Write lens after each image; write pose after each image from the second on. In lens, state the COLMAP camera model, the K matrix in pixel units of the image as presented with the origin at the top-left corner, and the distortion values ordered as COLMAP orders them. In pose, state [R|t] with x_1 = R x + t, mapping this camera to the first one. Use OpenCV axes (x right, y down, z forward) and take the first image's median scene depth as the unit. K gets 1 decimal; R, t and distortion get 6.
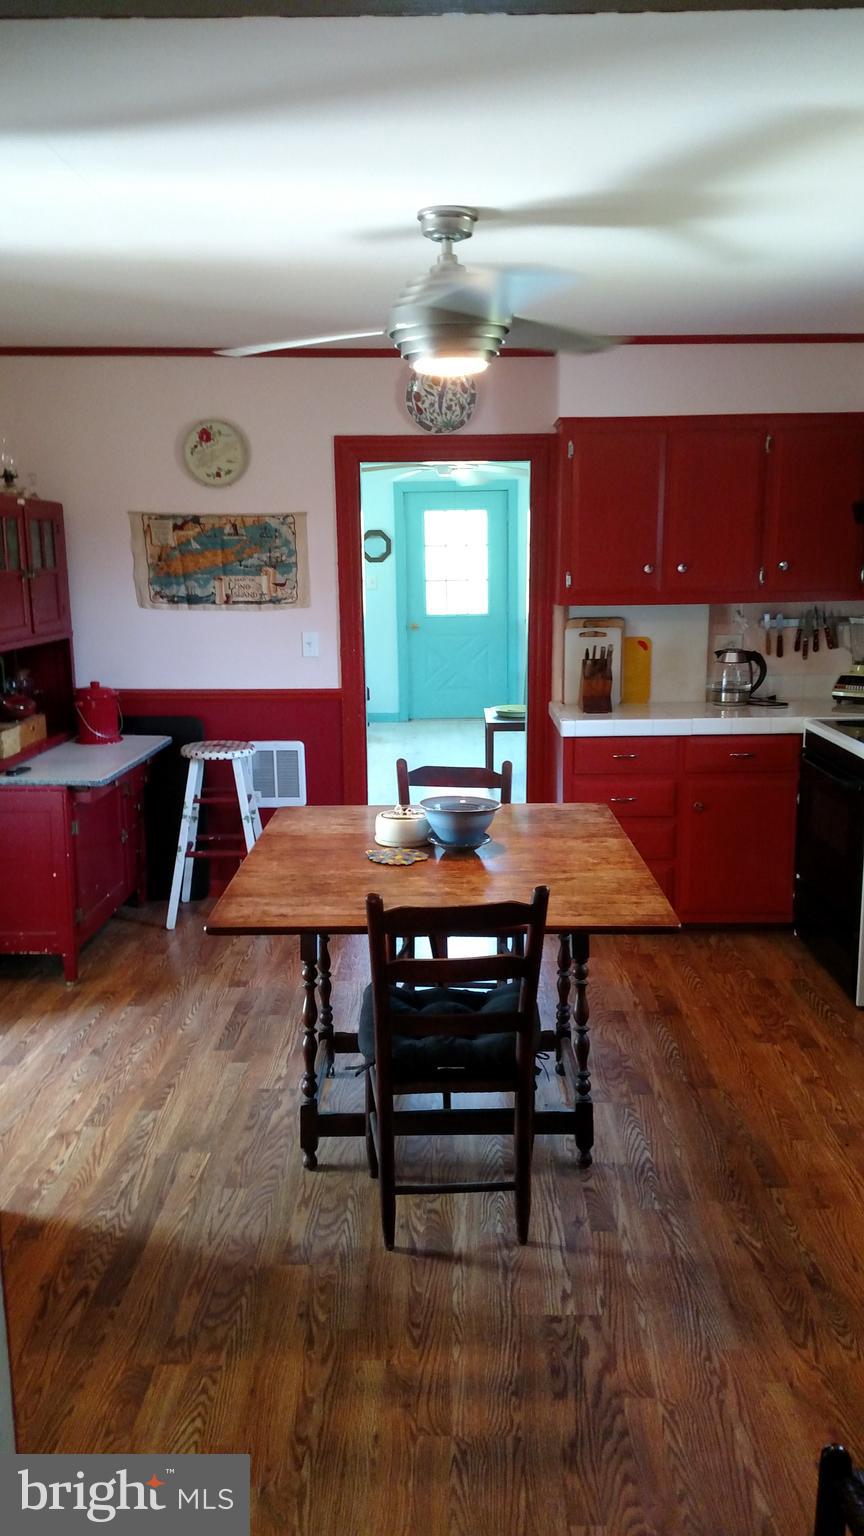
lens RADIAL K [[1228.3, 0, 439.3], [0, 1228.3, 794.6], [0, 0, 1]] dist [0.157590, -0.293299]
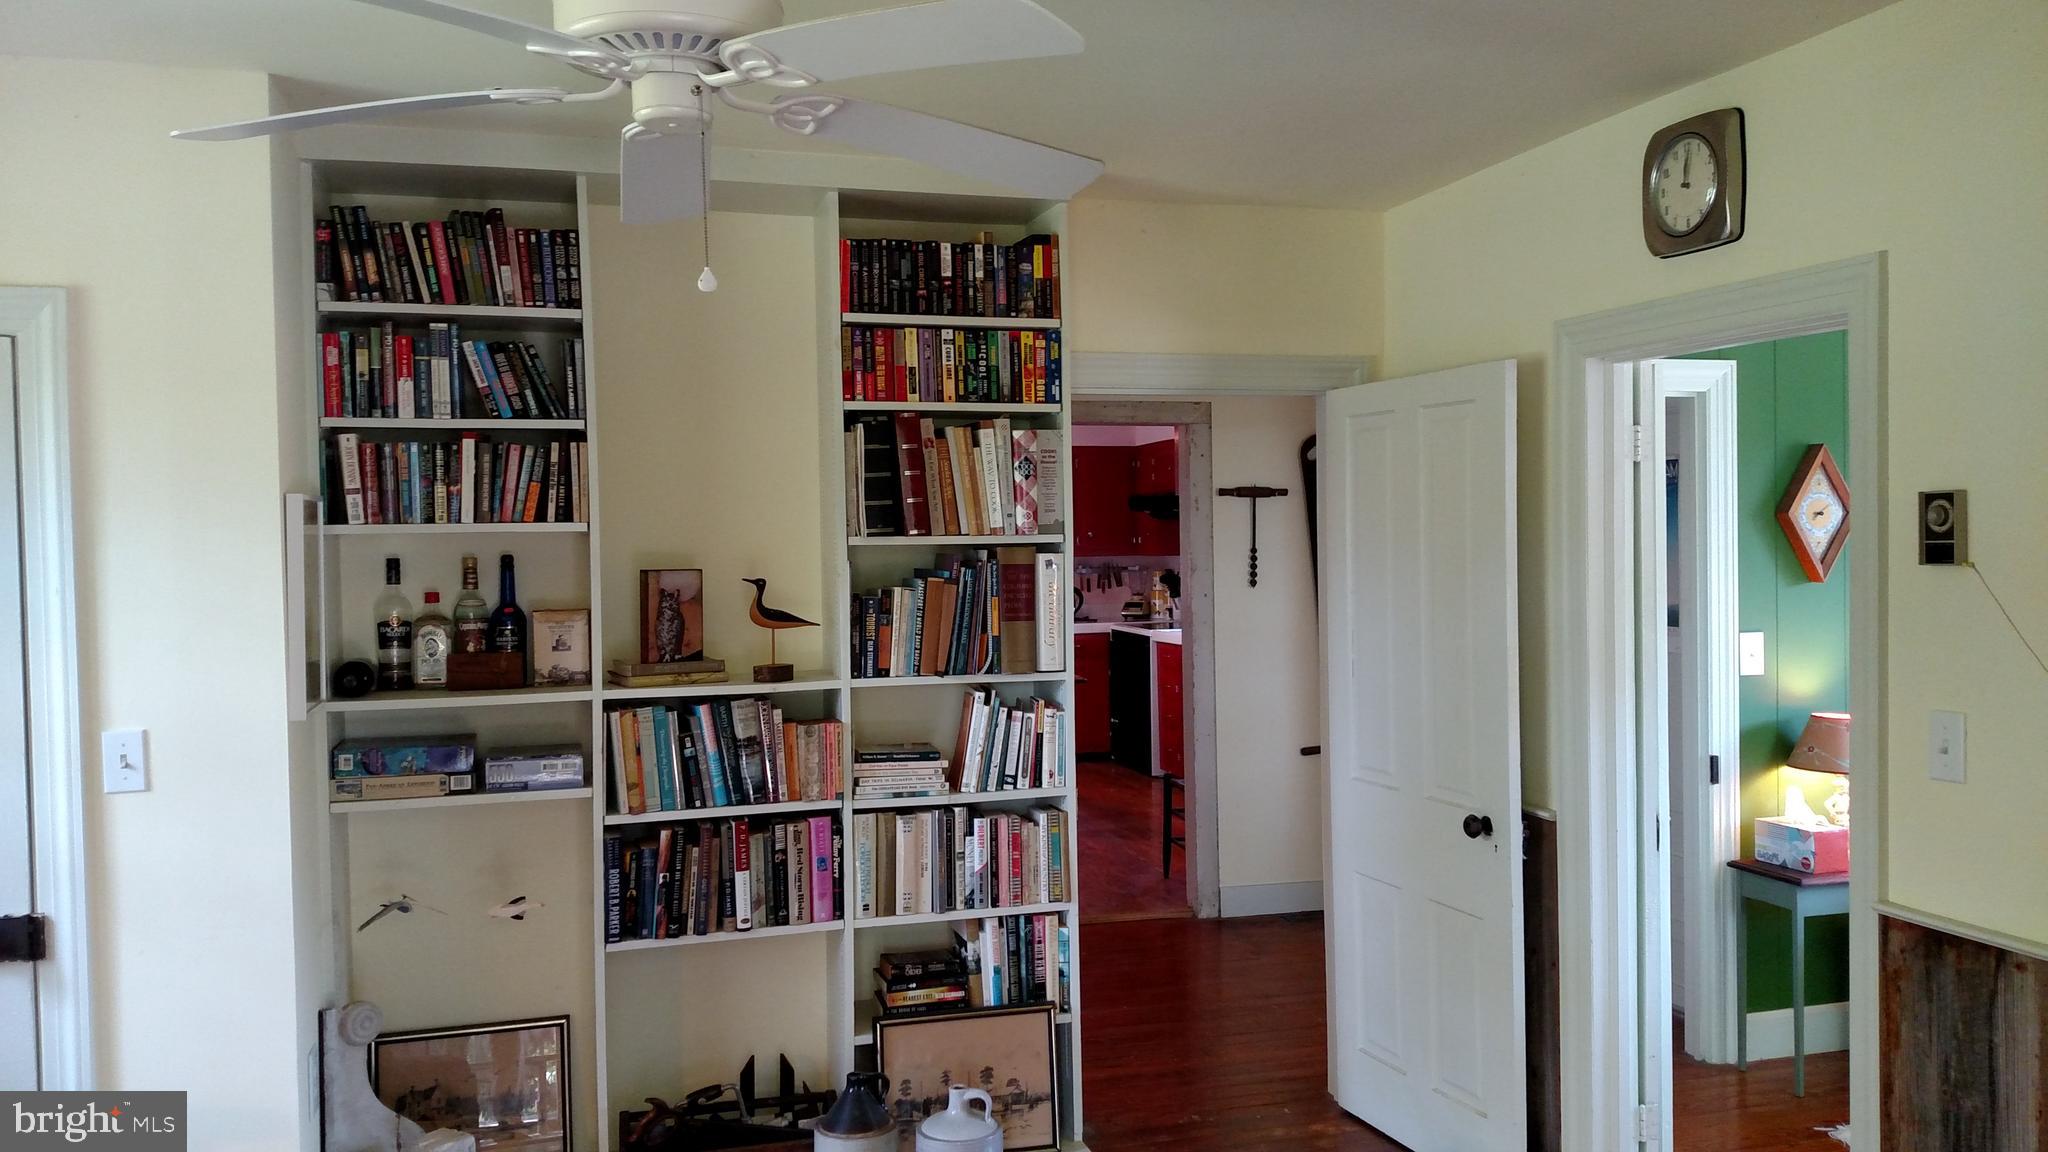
lens RADIAL K [[1637.7, 0, 1024.0], [0, 1637.7, 576.0], [0, 0, 1]] dist [0.157590, -0.293299]
pose [[0.959216, -0.015658, 0.282239, -0.440890], [0.062503, 0.985499, -0.157750, 0.216975], [-0.275676, 0.168957, 0.946285, -1.069324]]
